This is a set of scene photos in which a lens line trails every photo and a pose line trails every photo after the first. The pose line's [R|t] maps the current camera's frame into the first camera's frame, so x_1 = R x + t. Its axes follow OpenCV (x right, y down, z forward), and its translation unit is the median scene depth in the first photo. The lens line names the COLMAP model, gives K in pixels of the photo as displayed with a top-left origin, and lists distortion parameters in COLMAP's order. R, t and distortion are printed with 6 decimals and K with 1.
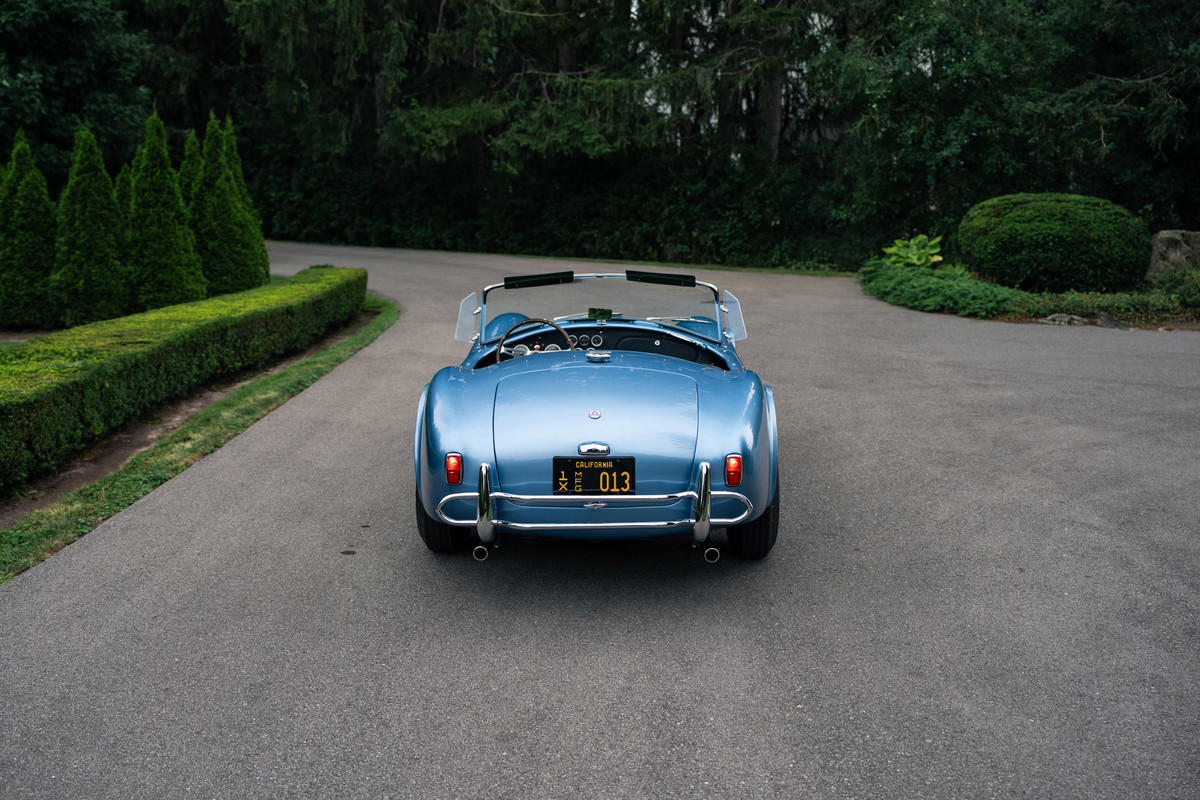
lens RADIAL K [[1236.4, 0, 602.7], [0, 1236.4, 397.7], [0, 0, 1]] dist [0.022663, 0.000000]
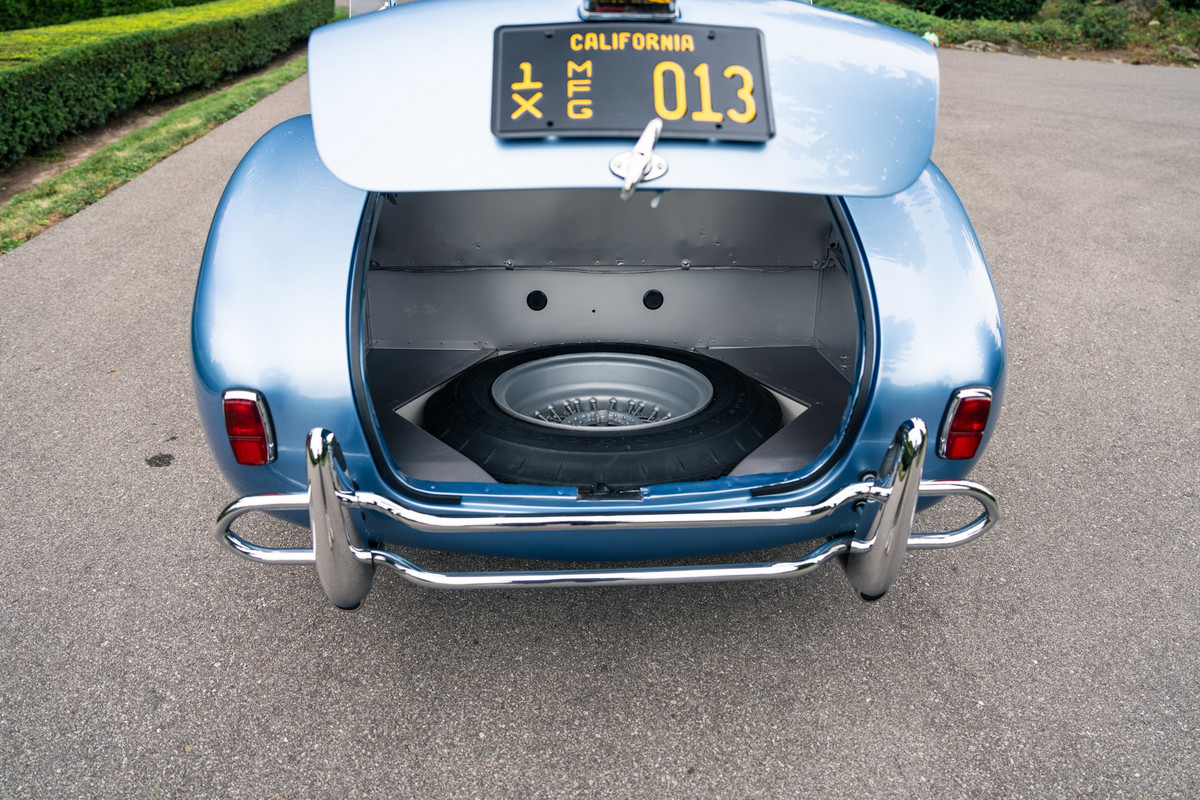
lens RADIAL K [[834.4, 0, 610.7], [0, 834.4, 402.7], [0, 0, 1]] dist [-0.105862, 0.080056]
pose [[0.997597, -0.015016, 0.067639, -0.009180], [-0.009401, 0.937868, 0.346866, -0.013919], [-0.068645, -0.346668, 0.935473, 0.273490]]
